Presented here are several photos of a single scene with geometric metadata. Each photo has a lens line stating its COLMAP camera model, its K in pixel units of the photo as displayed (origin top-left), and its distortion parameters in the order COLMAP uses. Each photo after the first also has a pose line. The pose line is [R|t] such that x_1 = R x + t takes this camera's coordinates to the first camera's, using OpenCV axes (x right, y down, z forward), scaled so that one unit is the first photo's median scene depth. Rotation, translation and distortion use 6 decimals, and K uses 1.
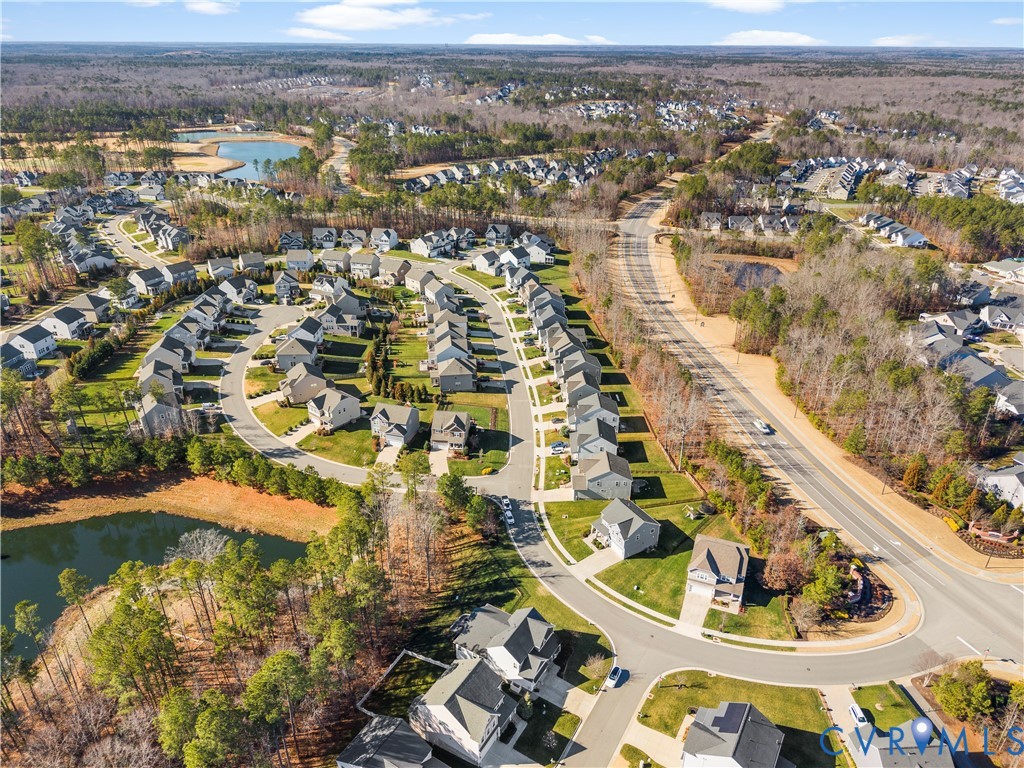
lens RADIAL K [[704.2, 0, 511.9], [0, 704.2, 383.1], [0, 0, 1]] dist [0.000067, -0.005666]
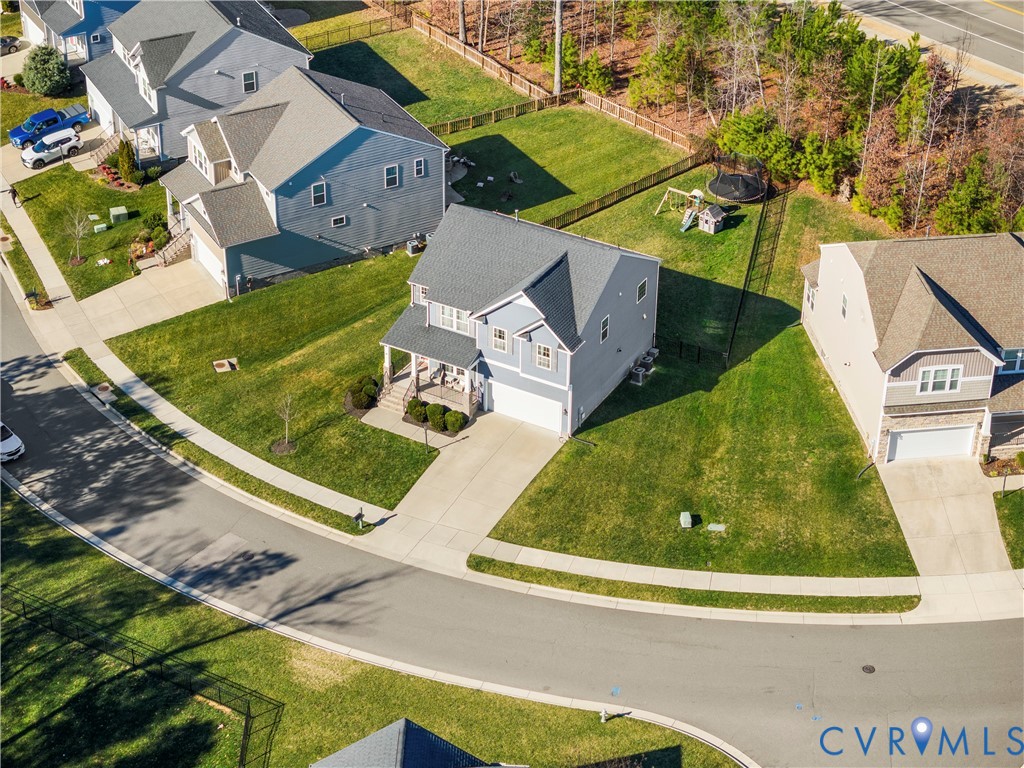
lens RADIAL K [[2061.6, 0, 511.9], [0, 2061.6, 383.7], [0, 0, 1]] dist [-0.121582, 0.000000]
pose [[0.865253, -0.270456, 0.422127, -0.042644], [0.220266, 0.961466, 0.164519, 0.035399], [-0.450356, -0.049370, 0.891483, 0.121917]]
